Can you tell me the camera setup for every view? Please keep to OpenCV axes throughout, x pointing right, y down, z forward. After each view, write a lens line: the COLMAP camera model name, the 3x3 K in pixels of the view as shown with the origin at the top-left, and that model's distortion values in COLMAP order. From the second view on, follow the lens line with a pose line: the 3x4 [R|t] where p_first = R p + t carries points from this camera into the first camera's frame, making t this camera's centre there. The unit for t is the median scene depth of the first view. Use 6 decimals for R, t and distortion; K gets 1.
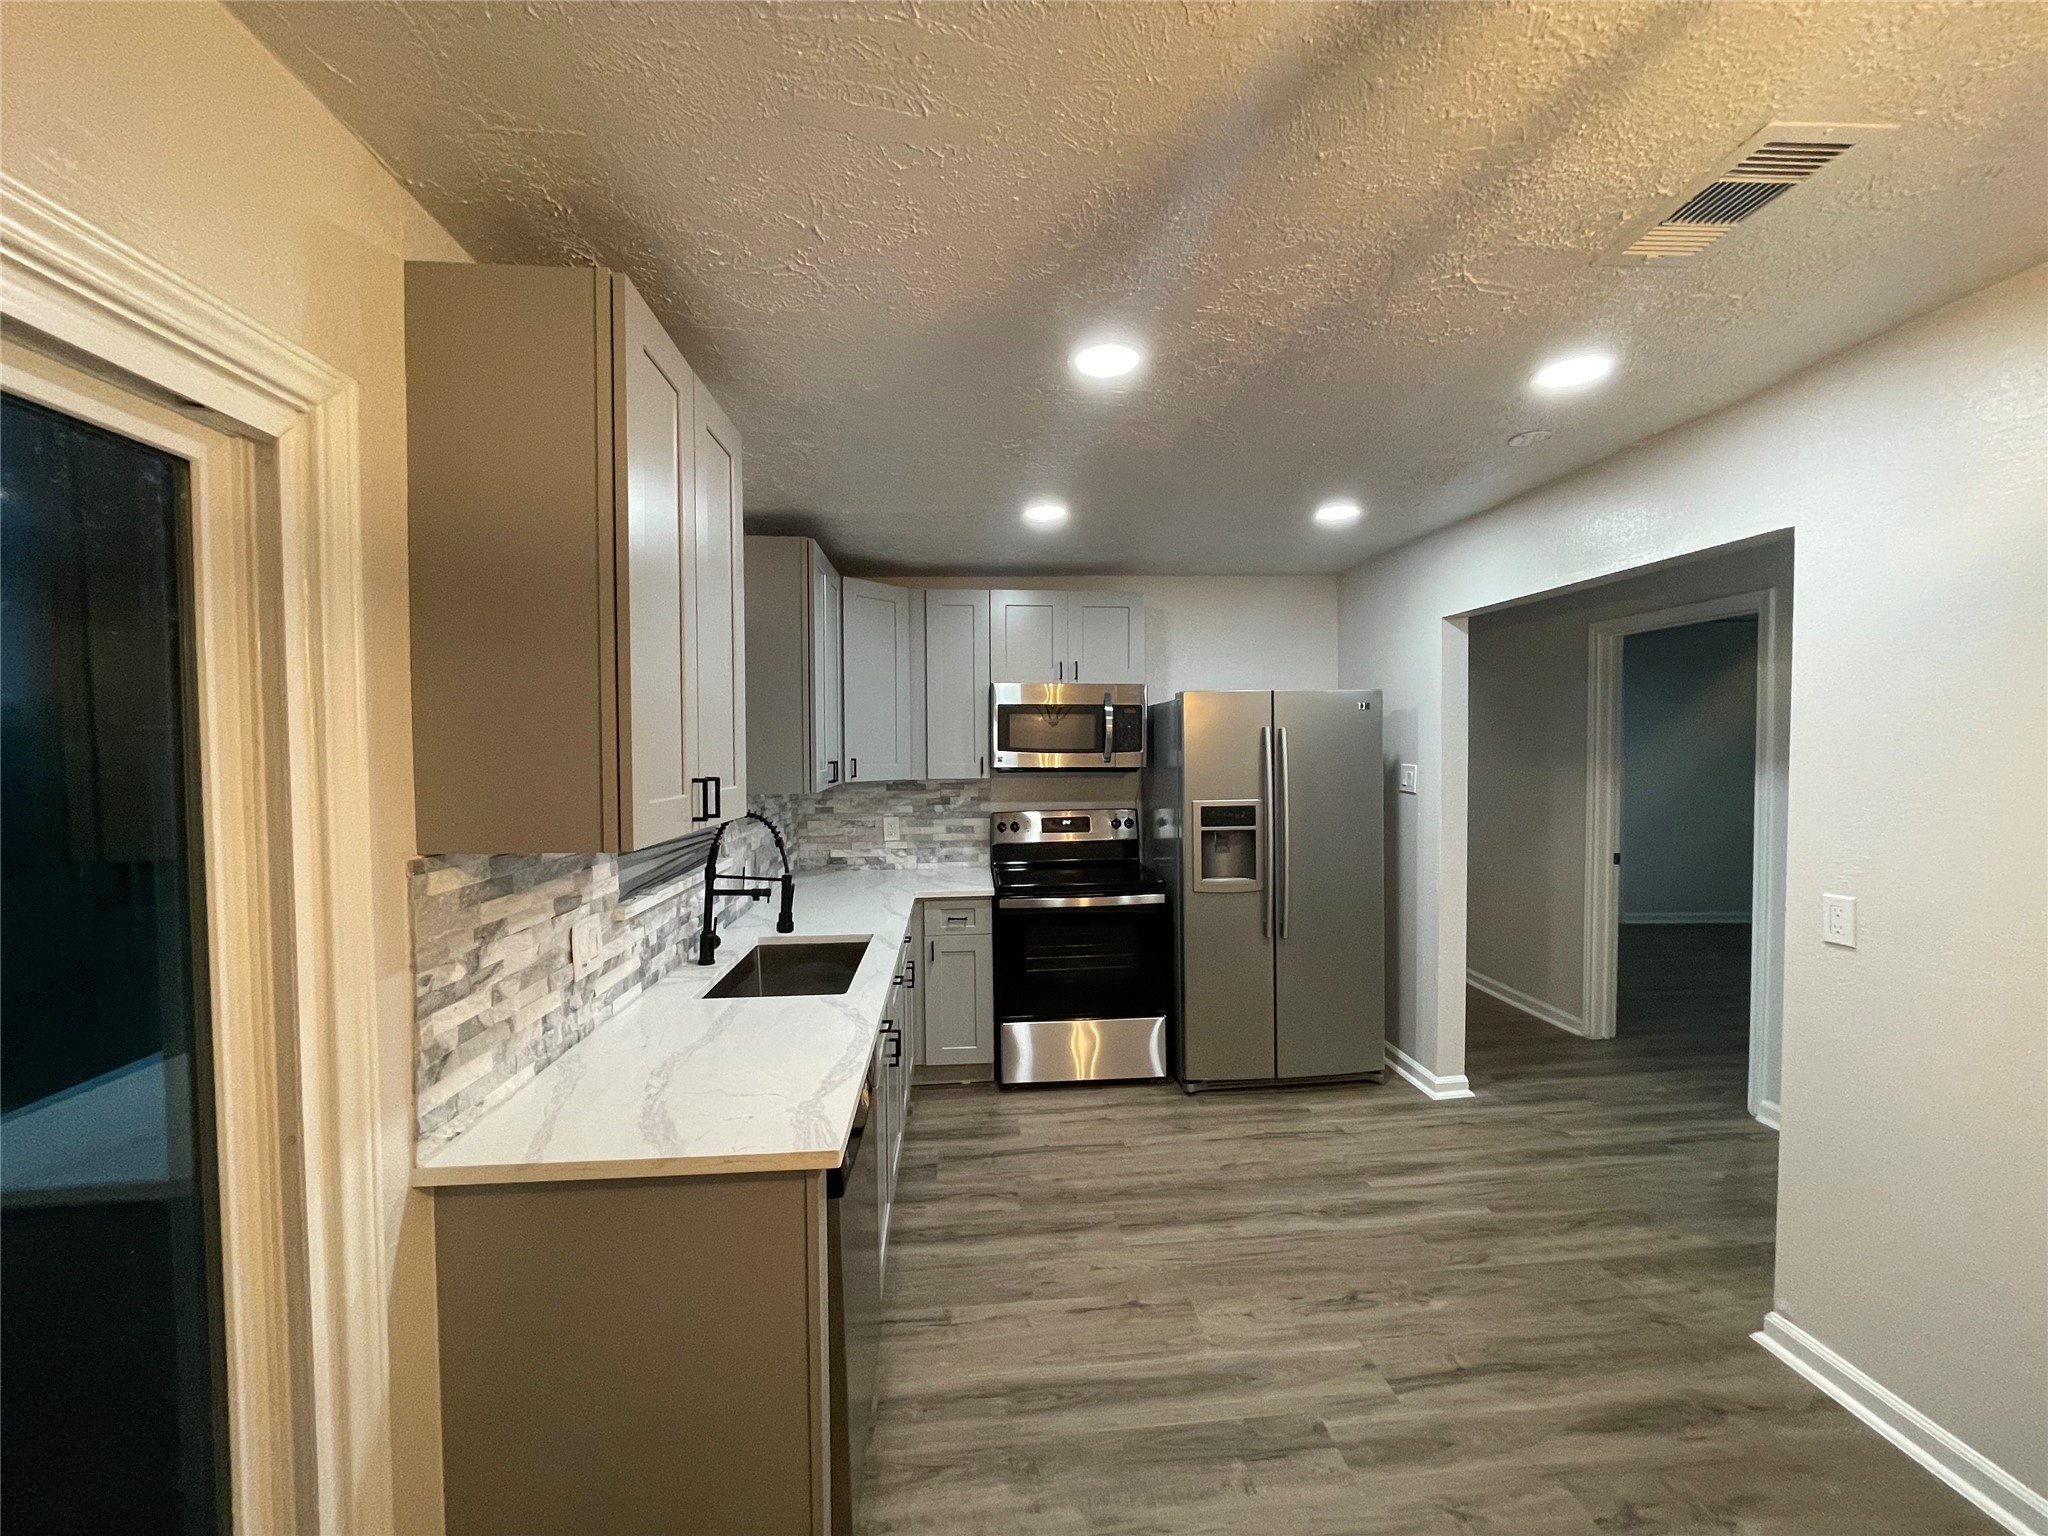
lens RADIAL K [[824.9, 0, 1028.0], [0, 824.9, 772.2], [0, 0, 1]] dist [-0.001260, -0.001130]
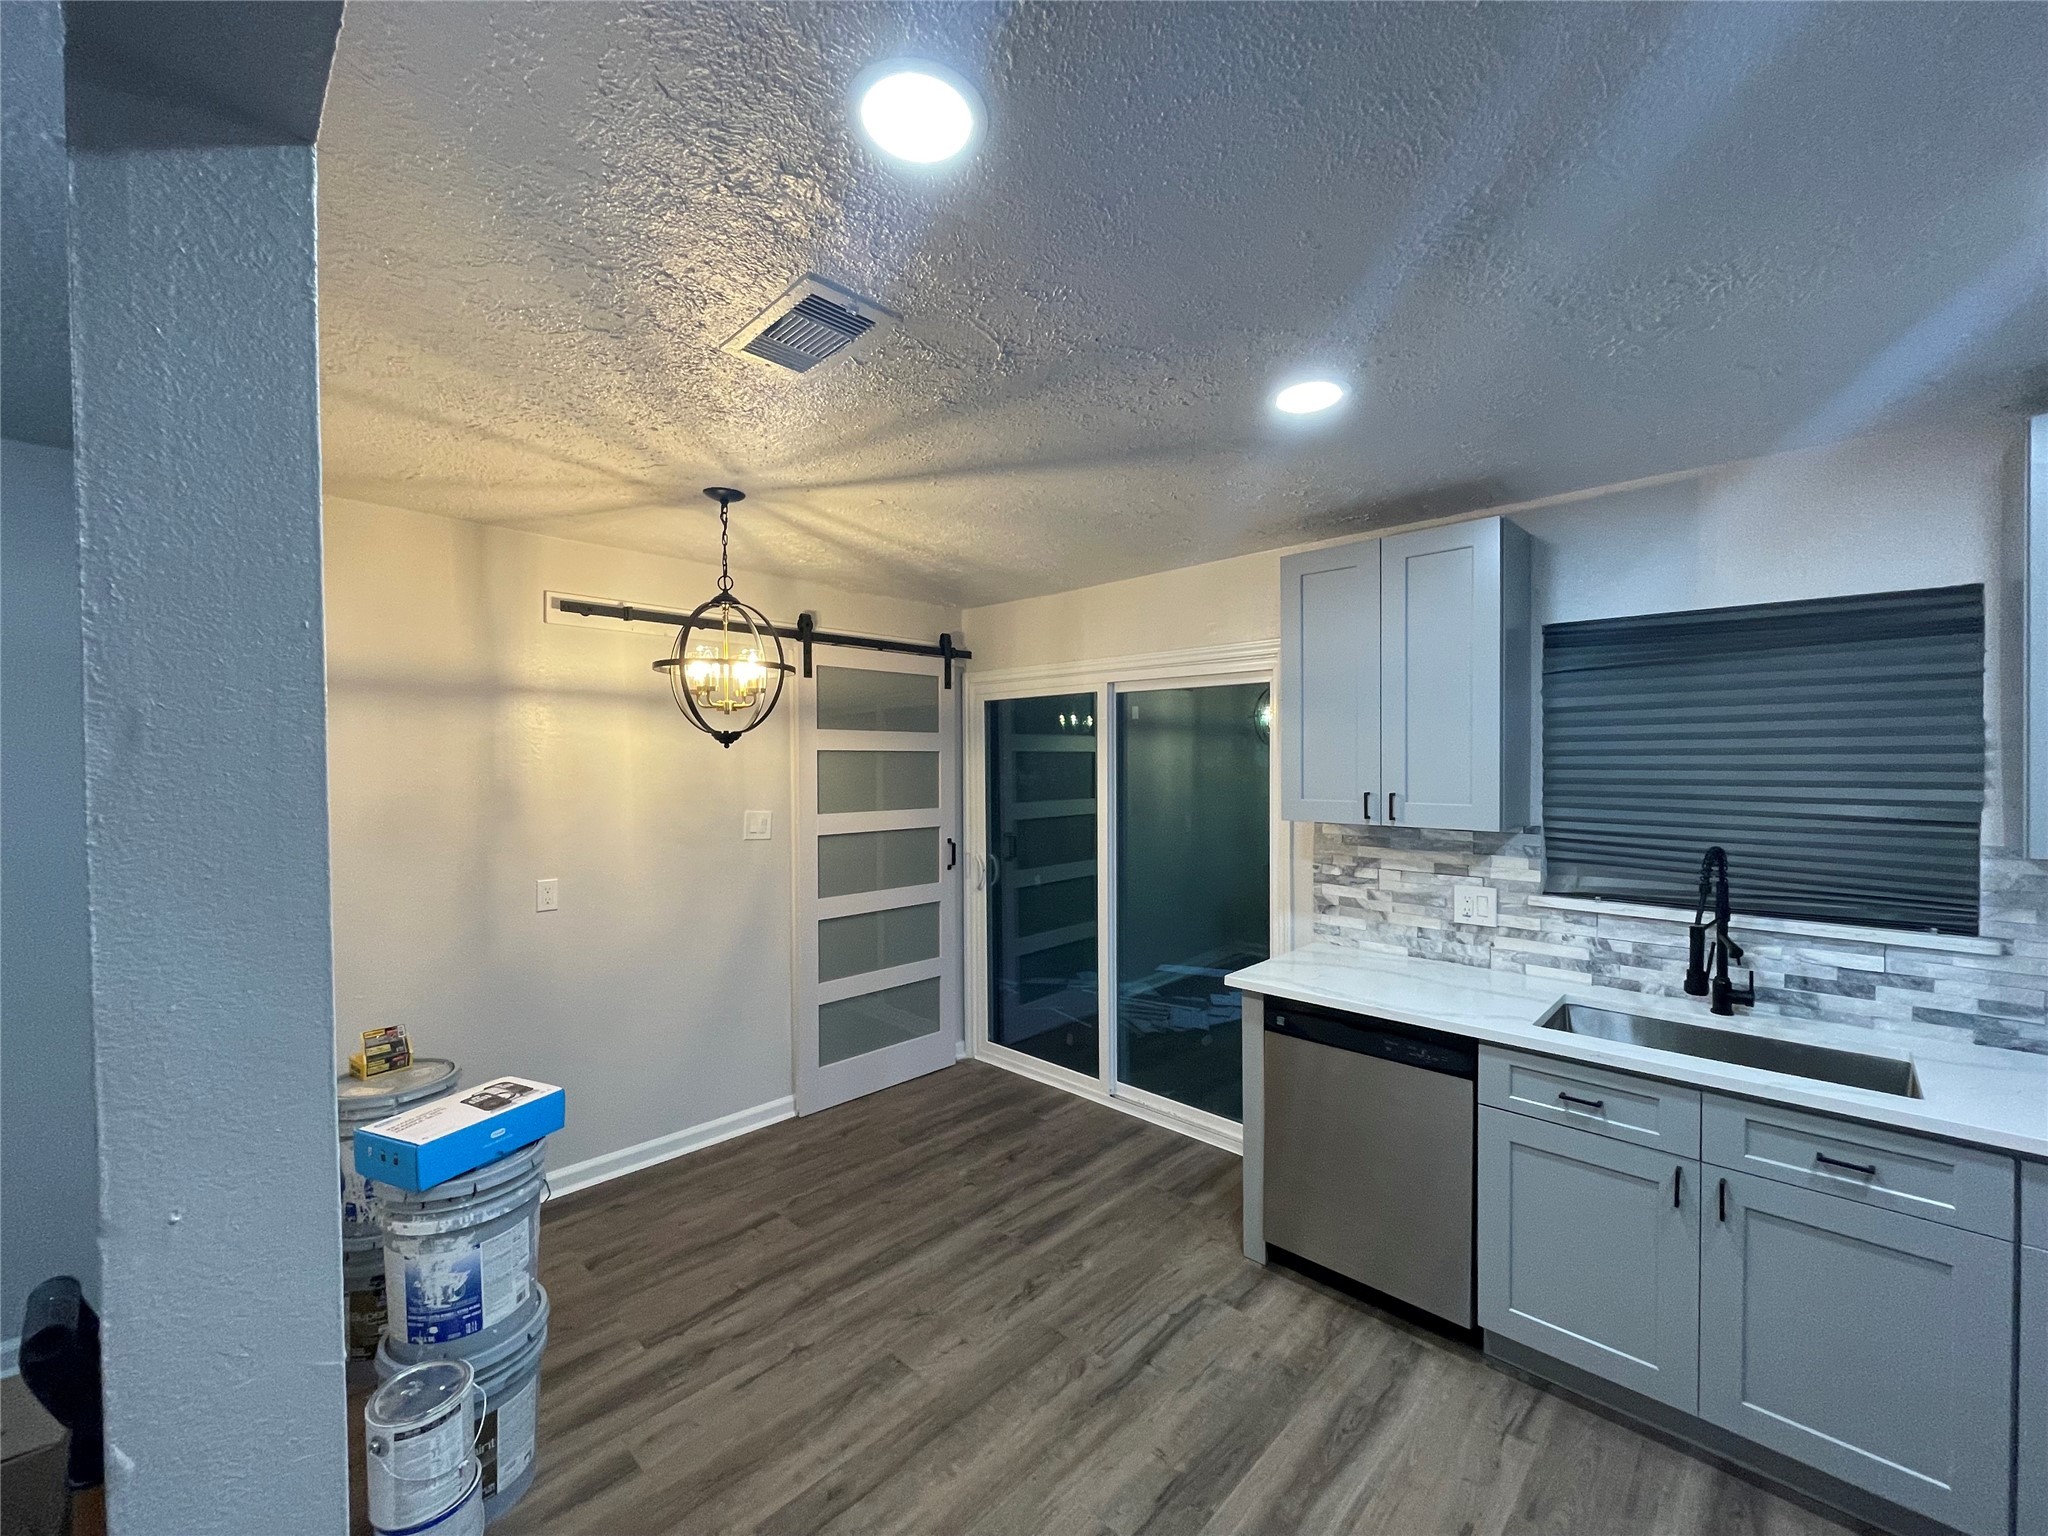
lens RADIAL K [[824.9, 0, 1028.0], [0, 824.9, 772.2], [0, 0, 1]] dist [-0.001260, -0.001130]
pose [[-0.753374, 0.020636, -0.657268, 0.624657], [-0.010761, 0.998987, 0.043698, -0.050973], [0.657504, 0.039994, -0.752389, 0.945862]]
